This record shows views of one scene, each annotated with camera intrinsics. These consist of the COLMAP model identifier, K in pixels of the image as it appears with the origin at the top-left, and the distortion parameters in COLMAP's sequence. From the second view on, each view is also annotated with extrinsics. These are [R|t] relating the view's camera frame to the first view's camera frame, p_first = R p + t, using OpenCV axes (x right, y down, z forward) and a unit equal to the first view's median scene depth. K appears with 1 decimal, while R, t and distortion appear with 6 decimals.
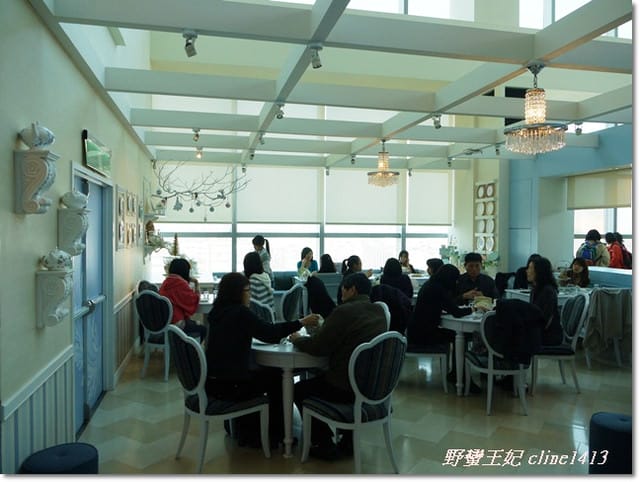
lens RADIAL K [[528.1, 0, 315.5], [0, 528.1, 239.8], [0, 0, 1]] dist [-0.012642, -0.008176]
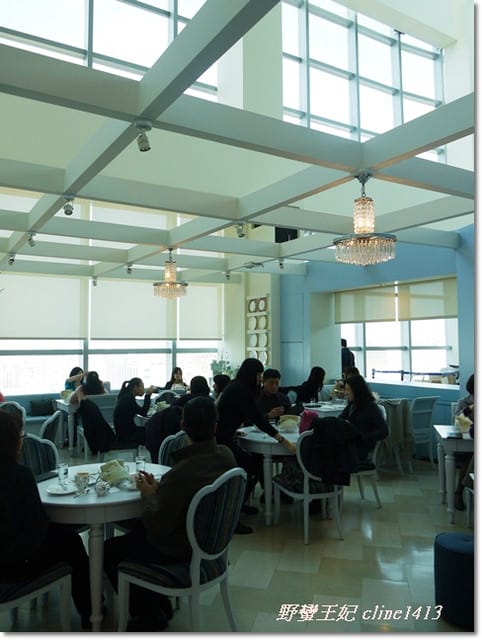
lens RADIAL K [[528.1, 0, 236.2], [0, 528.1, 314.6], [0, 0, 1]] dist [-0.012642, -0.008176]
pose [[0.944658, 0.007262, 0.327975, -0.061343], [0.017447, 0.997228, -0.072331, -0.003665], [-0.327591, 0.074050, 0.941913, 0.091174]]
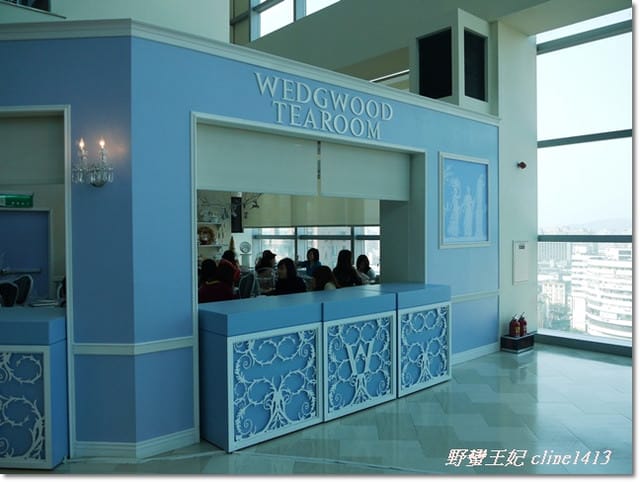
lens RADIAL K [[528.1, 0, 321.5], [0, 528.1, 239.2], [0, 0, 1]] dist [-0.012642, -0.008176]
pose [[0.498875, 0.005270, -0.866658, 1.240481], [-0.008636, 0.999962, 0.001109, -0.008546], [0.866631, 0.006931, 0.498901, 0.672968]]
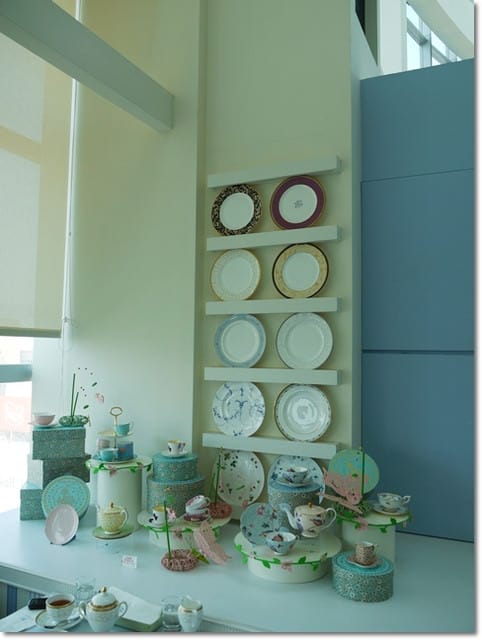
lens RADIAL K [[528.1, 0, 241.7], [0, 528.1, 317.6], [0, 0, 1]] dist [-0.012642, -0.008176]
pose [[0.591024, 0.055706, 0.804728, 0.147072], [0.002470, 0.997483, -0.070862, -0.025788], [-0.806650, 0.043869, 0.589399, 1.167070]]
